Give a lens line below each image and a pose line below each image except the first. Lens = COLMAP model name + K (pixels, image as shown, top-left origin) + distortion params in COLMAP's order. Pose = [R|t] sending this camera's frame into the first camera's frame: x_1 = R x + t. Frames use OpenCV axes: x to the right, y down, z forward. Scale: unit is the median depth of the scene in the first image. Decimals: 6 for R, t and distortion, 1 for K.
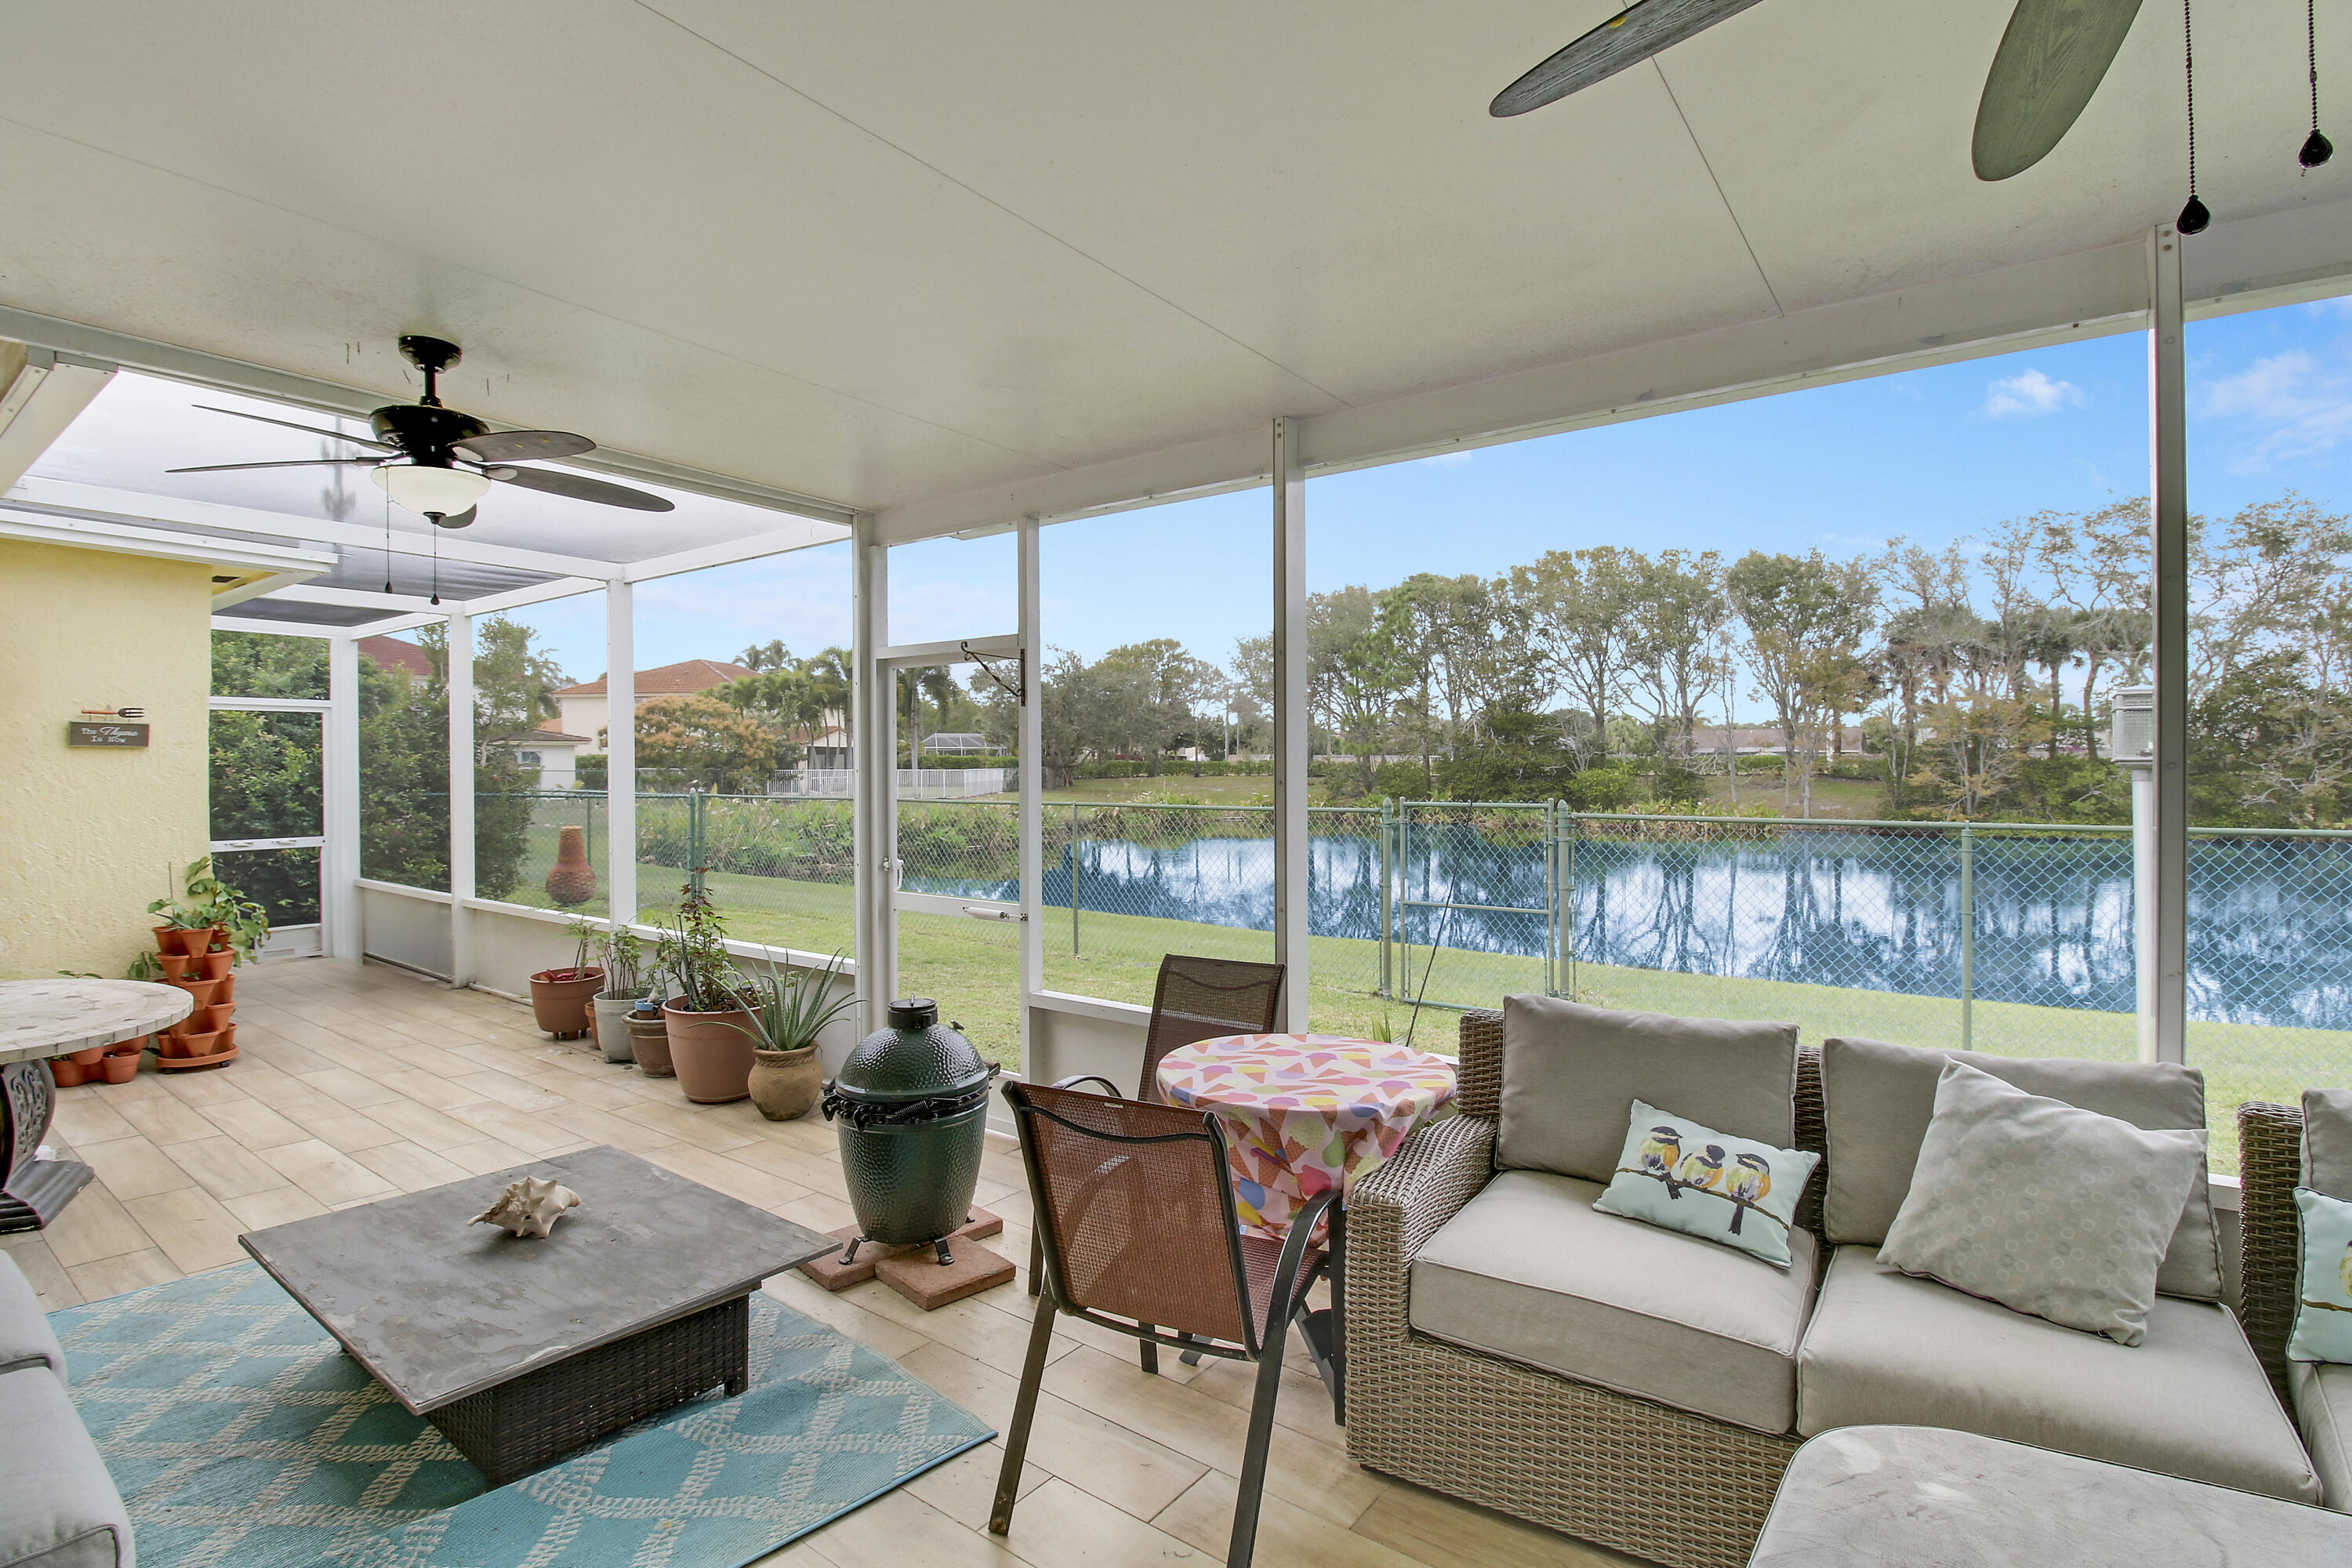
lens RADIAL K [[1080.3, 0, 1108.7], [0, 1080.3, 774.0], [0, 0, 1]] dist [-0.005176, -0.003602]
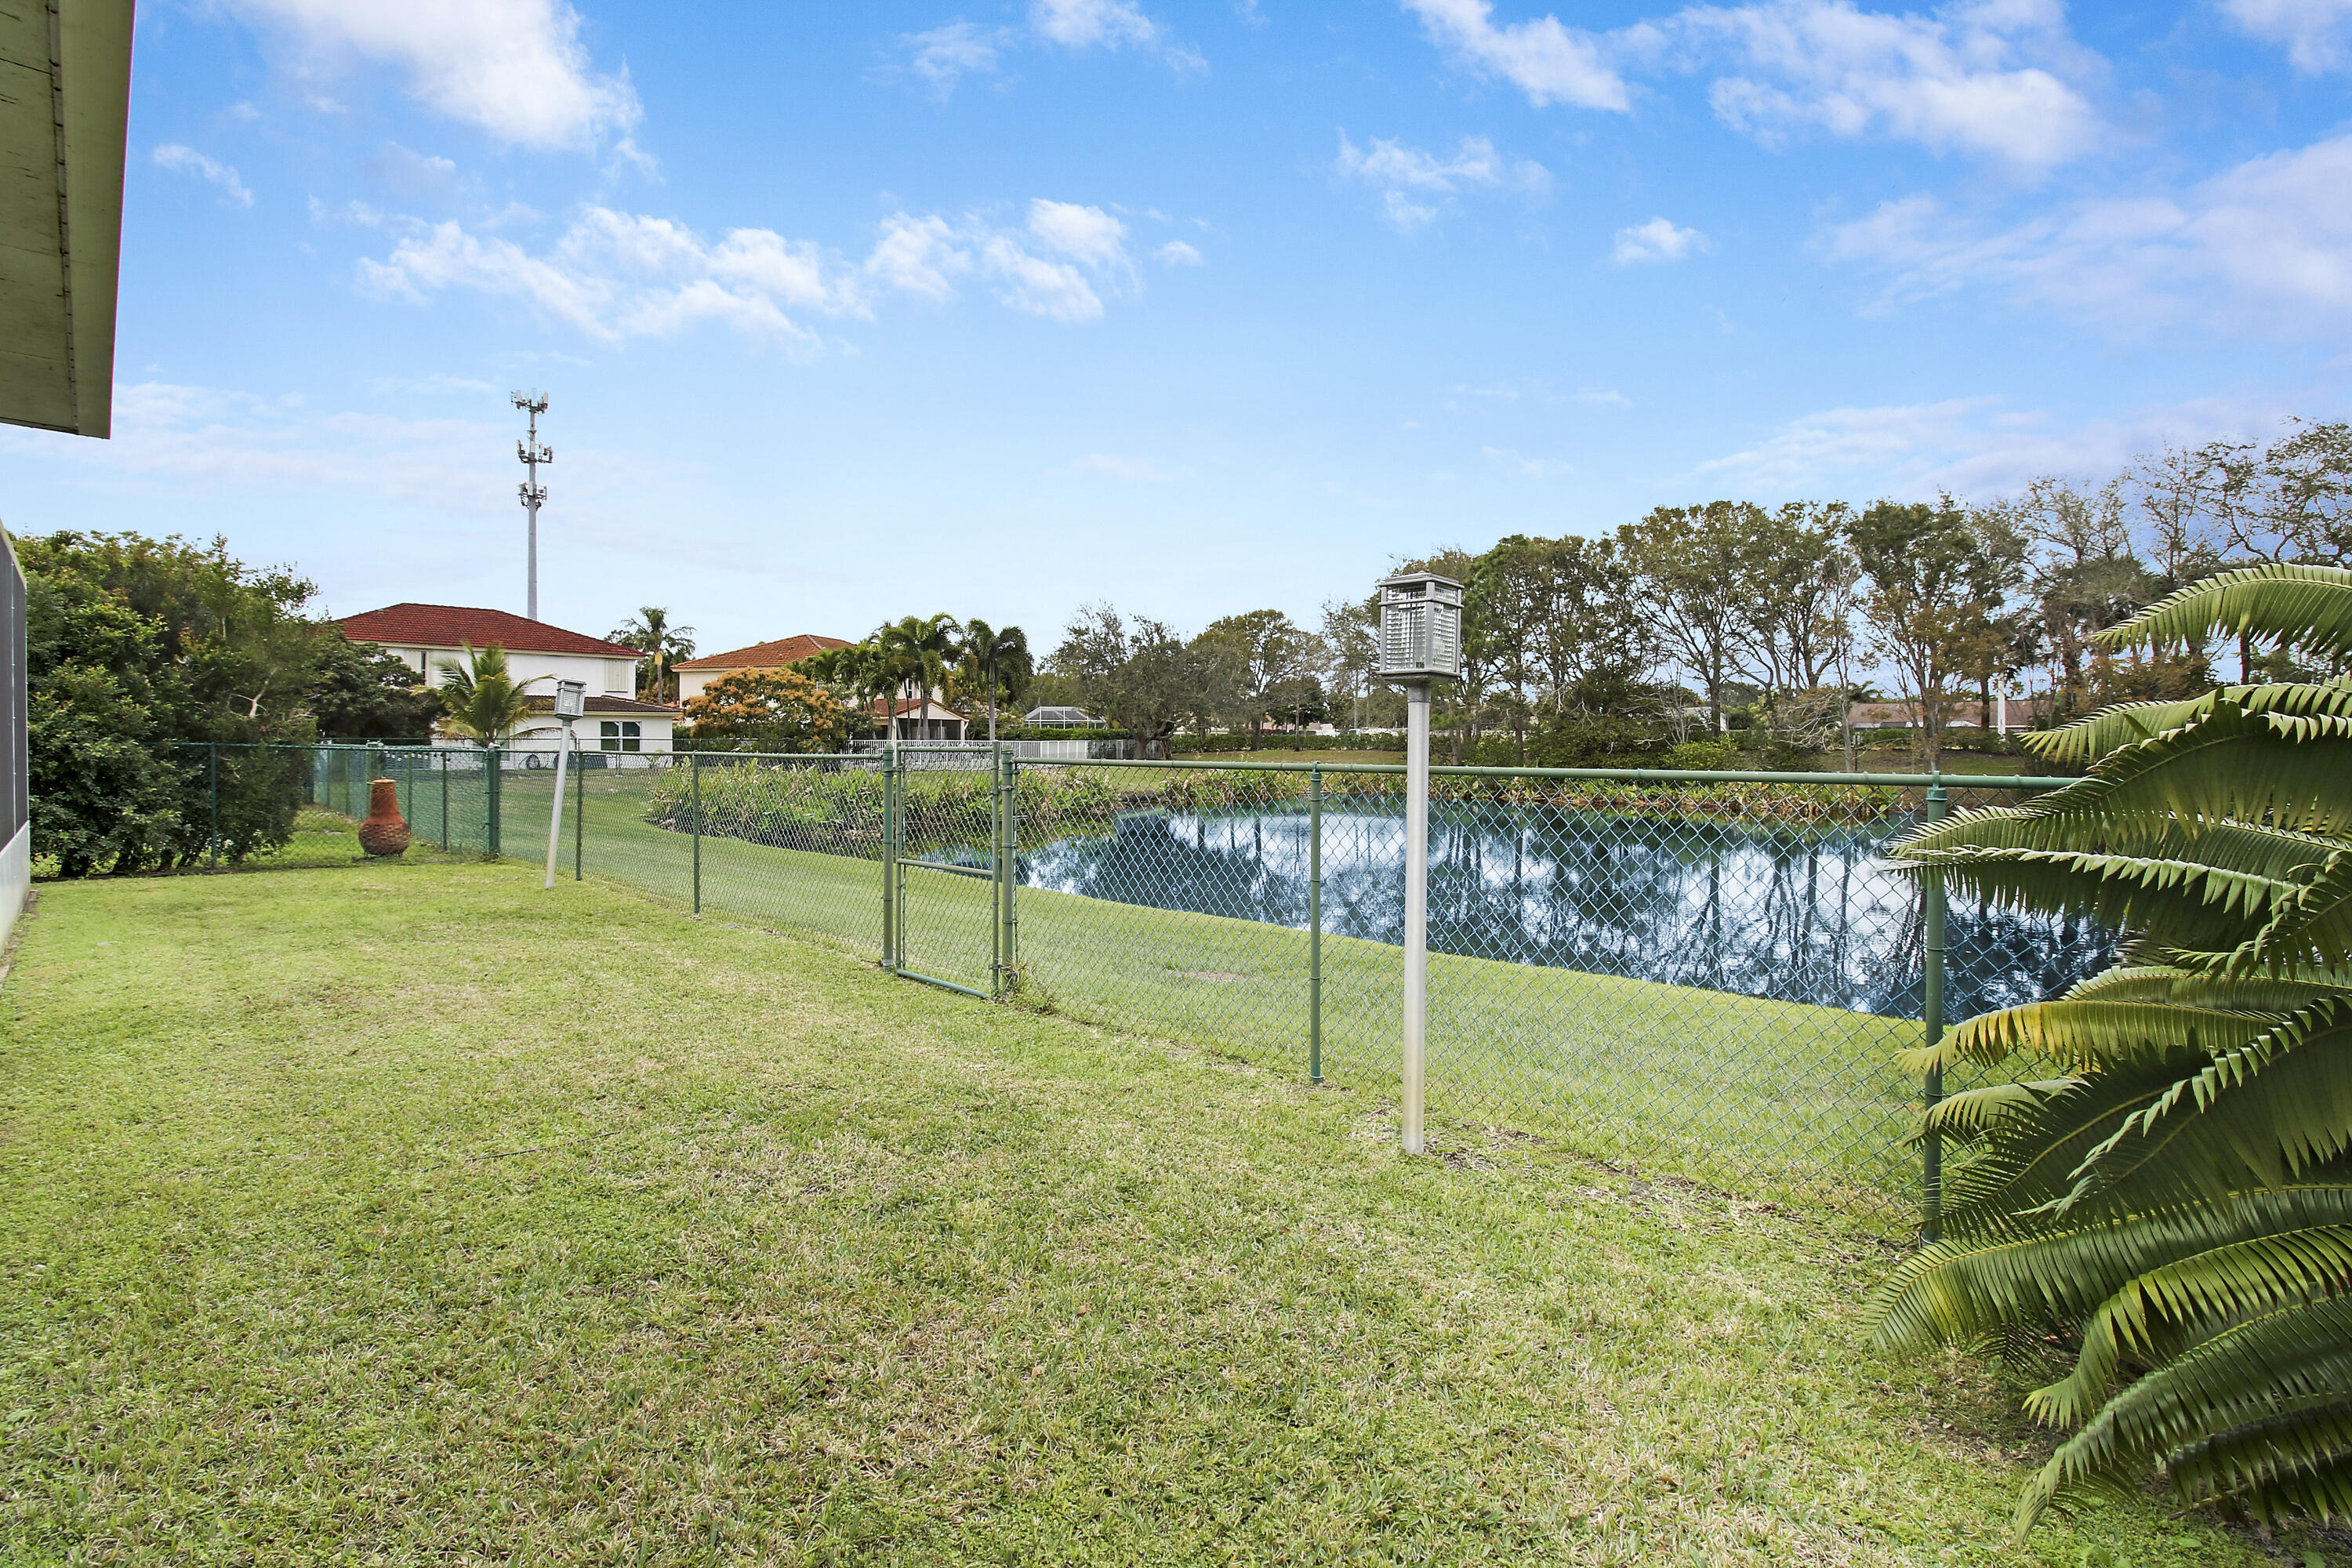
lens RADIAL K [[1080.3, 0, 1173.2], [0, 1080.3, 764.6], [0, 0, 1]] dist [-0.005176, -0.003602]
pose [[0.991049, 0.006711, -0.133332, 0.128953], [-0.005236, 0.999921, 0.011410, 0.005925], [0.133398, -0.010610, 0.991006, 0.025066]]
